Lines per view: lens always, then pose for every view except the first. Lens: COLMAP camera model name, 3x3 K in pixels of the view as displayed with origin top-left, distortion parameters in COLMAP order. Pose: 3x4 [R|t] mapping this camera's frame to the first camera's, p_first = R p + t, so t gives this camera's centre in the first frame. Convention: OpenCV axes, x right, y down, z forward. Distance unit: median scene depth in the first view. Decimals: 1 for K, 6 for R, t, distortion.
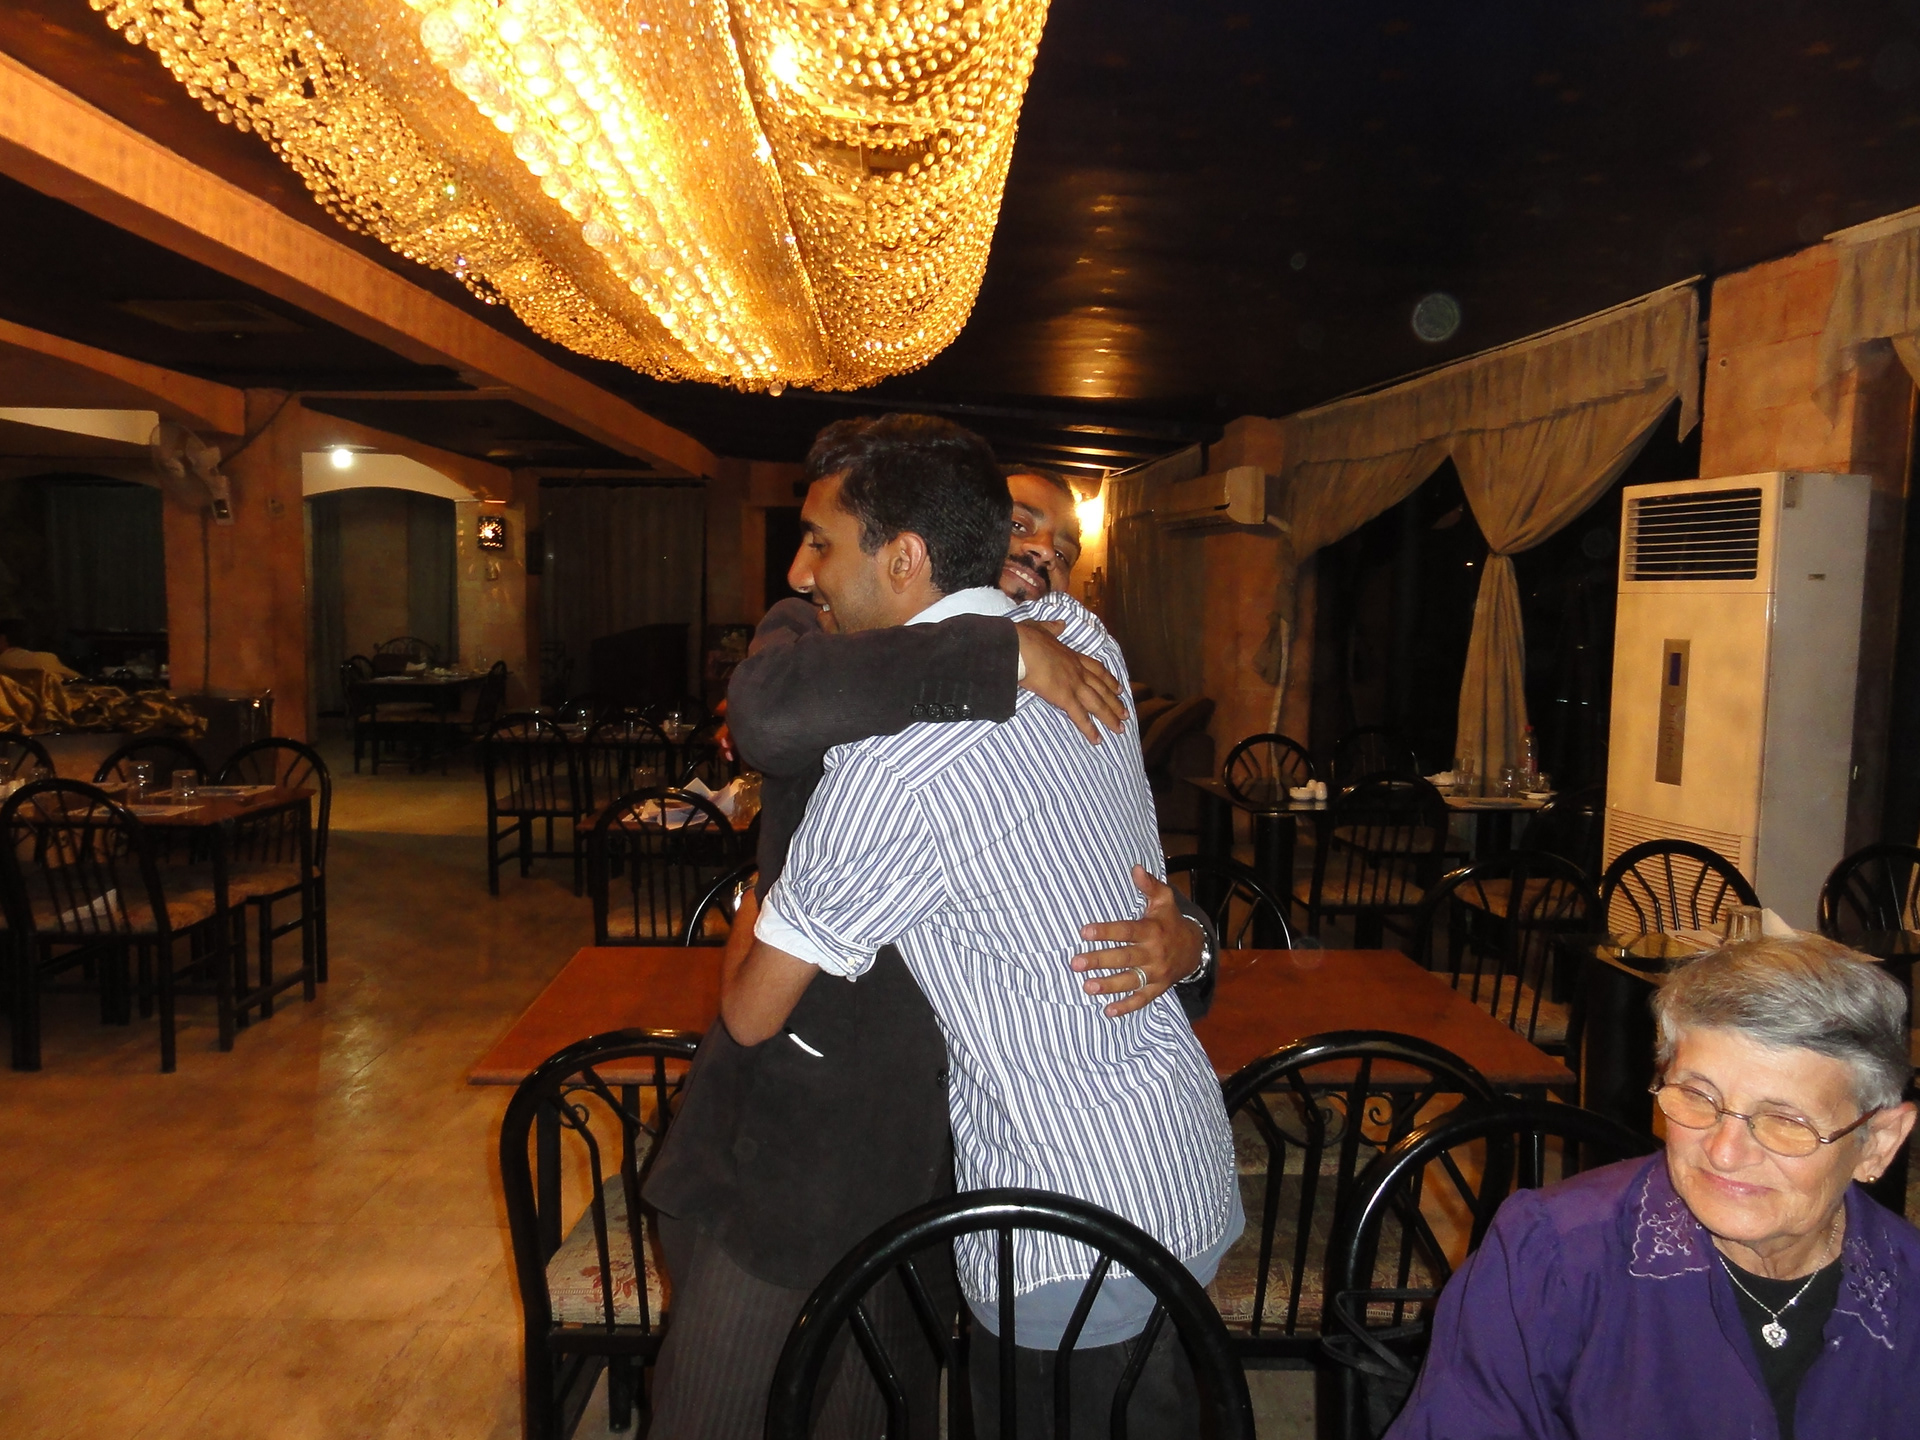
lens RADIAL K [[1367.4, 0, 957.2], [0, 1367.4, 720.9], [0, 0, 1]] dist [0.006064, 0.002220]
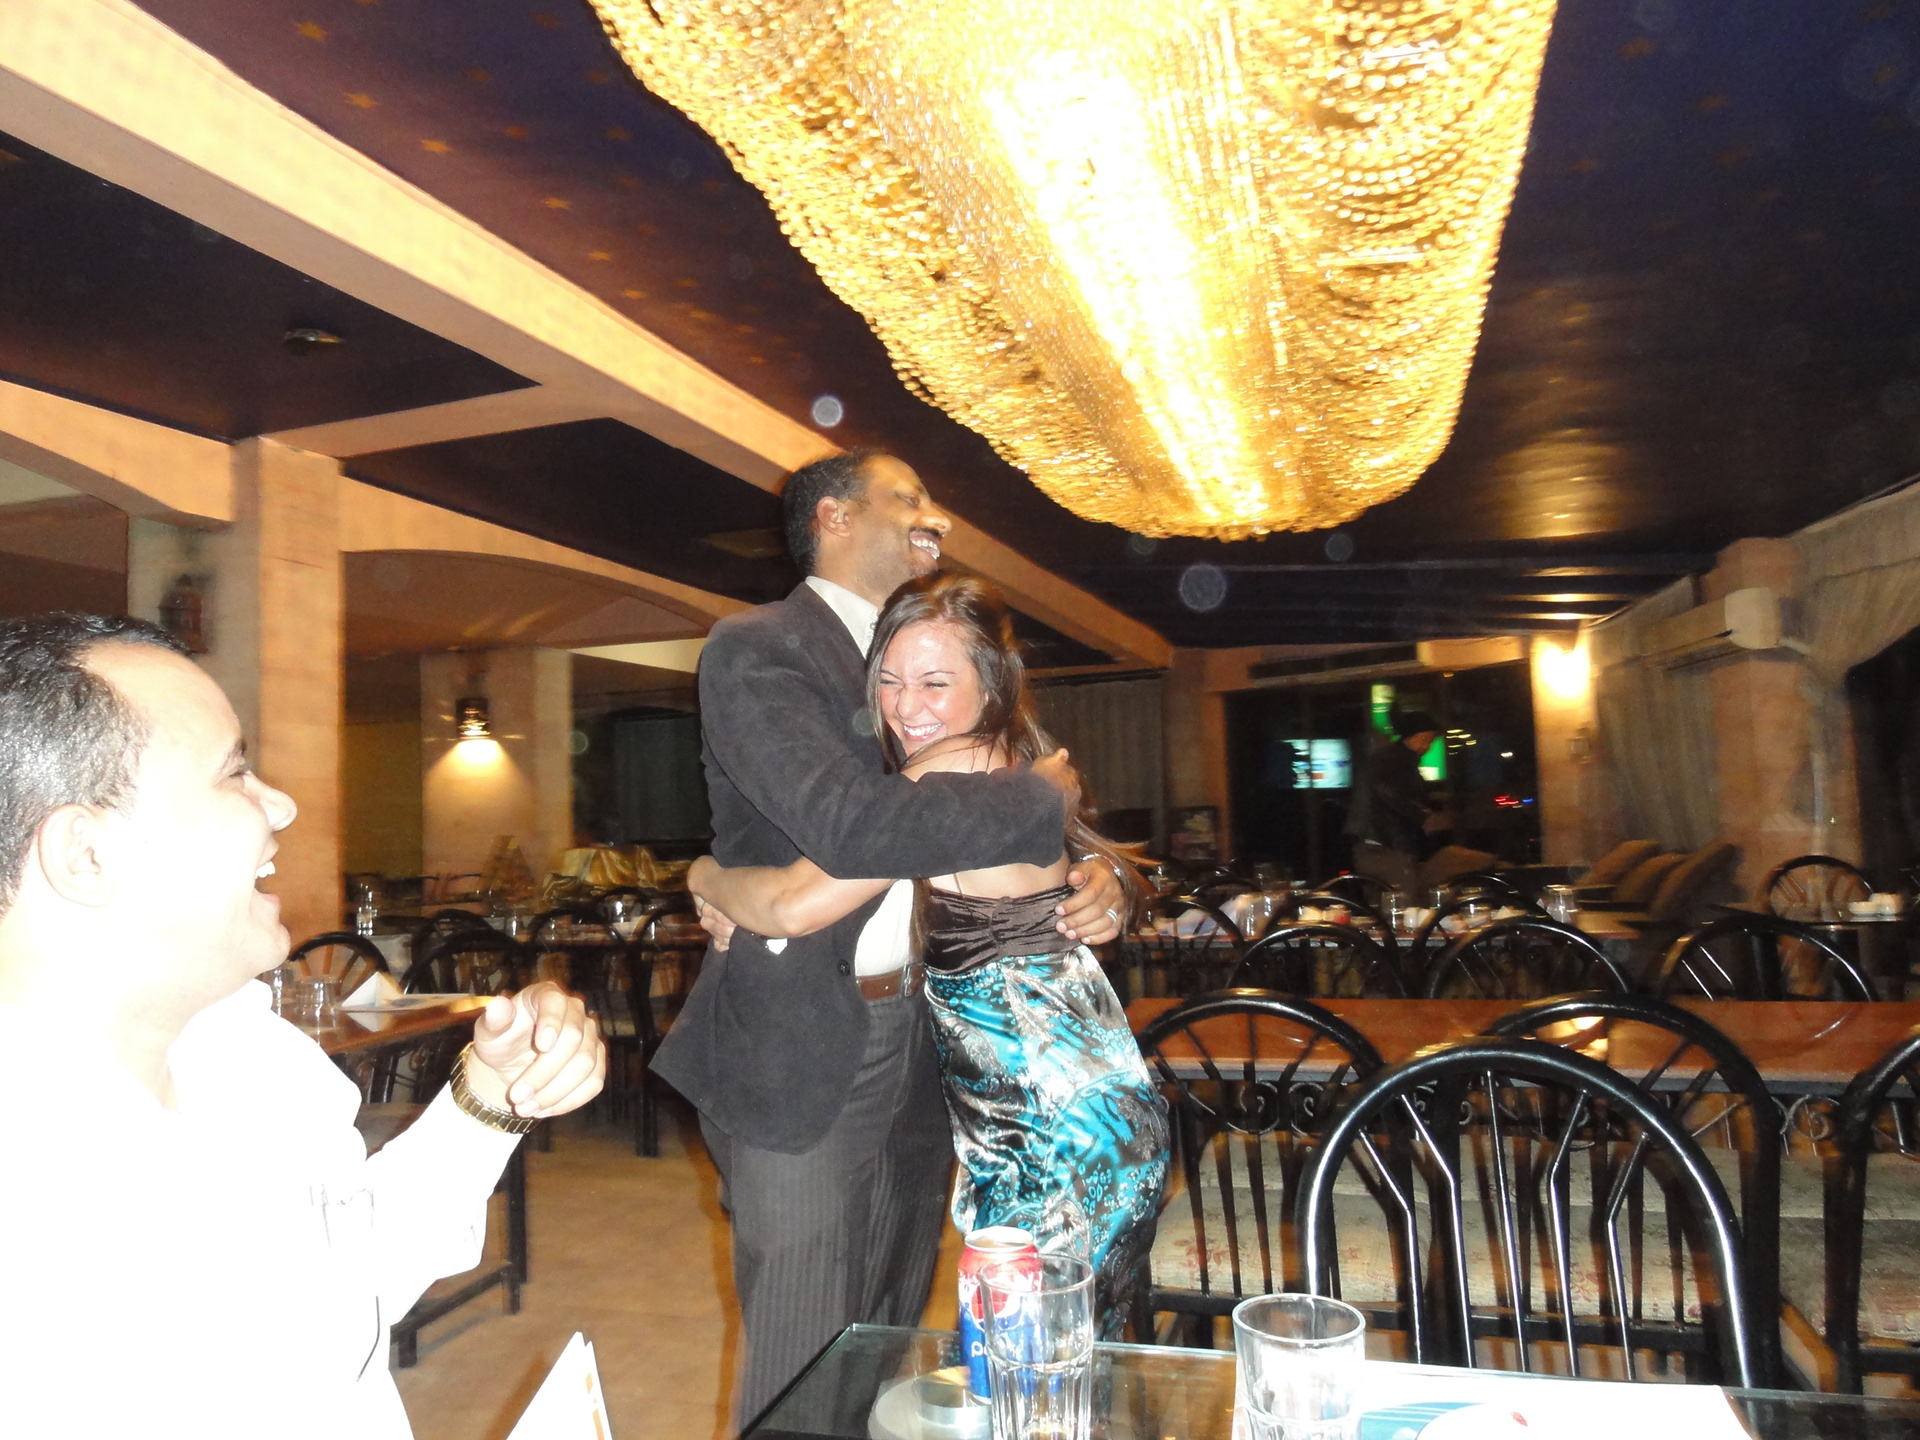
lens RADIAL K [[1367.4, 0, 957.6], [0, 1367.4, 731.4], [0, 0, 1]] dist [0.006064, 0.002220]
pose [[0.947766, -0.067280, -0.311791, -0.031284], [0.020259, 0.988224, -0.151664, 0.073328], [0.318323, 0.137425, 0.937968, -0.072734]]
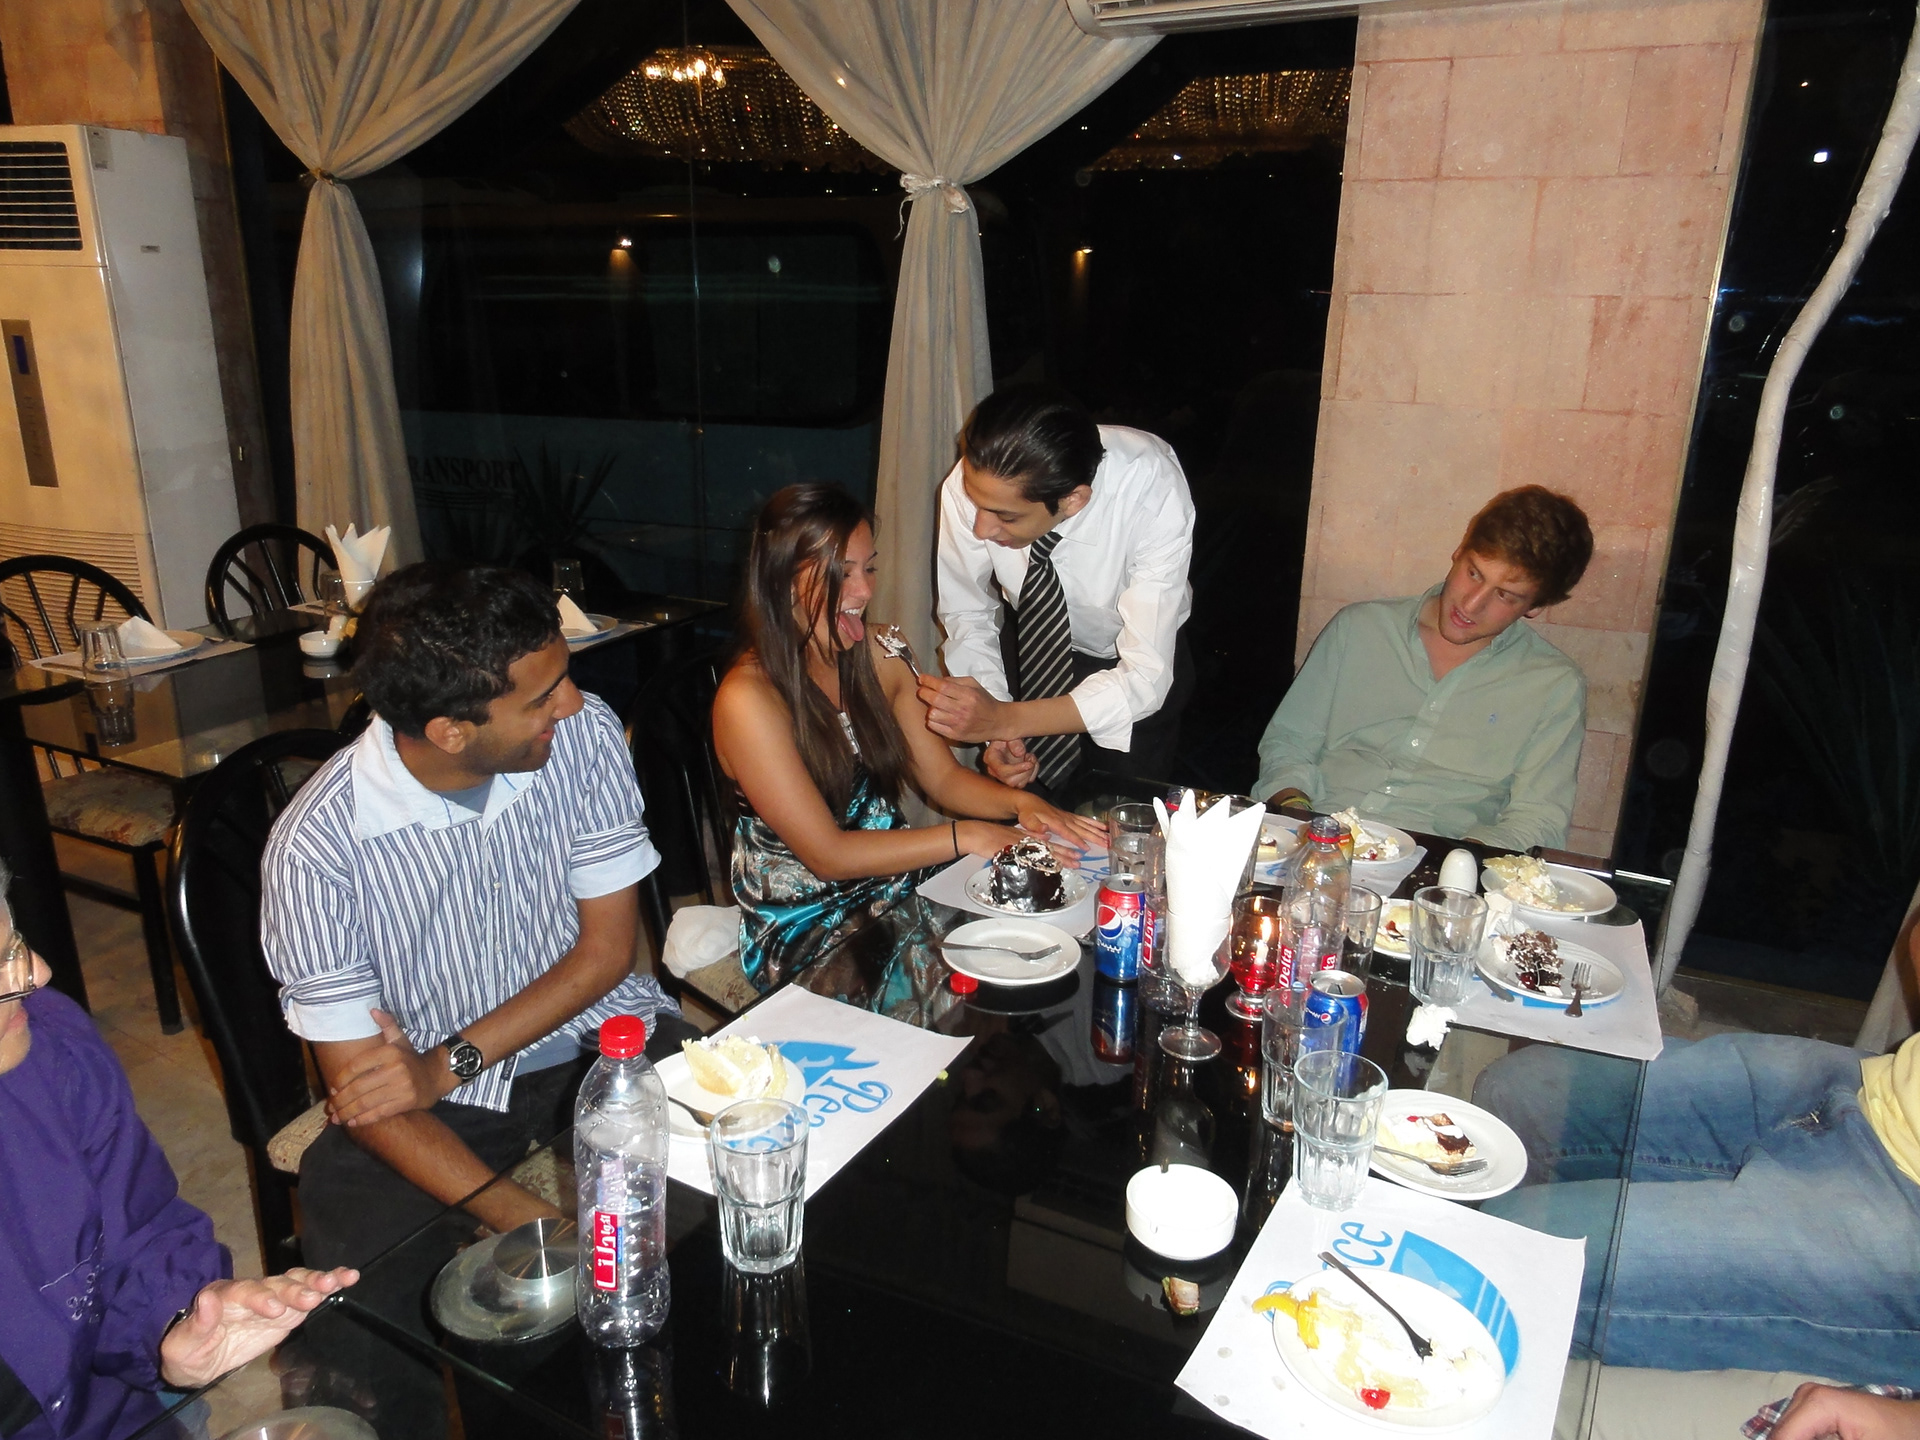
lens RADIAL K [[1367.4, 0, 953.8], [0, 1367.4, 728.1], [0, 0, 1]] dist [0.006064, 0.002220]
pose [[0.548503, -0.259189, 0.794962, 0.079848], [0.061559, 0.960681, 0.270745, -0.008364], [-0.833879, -0.099568, 0.542892, -0.005532]]
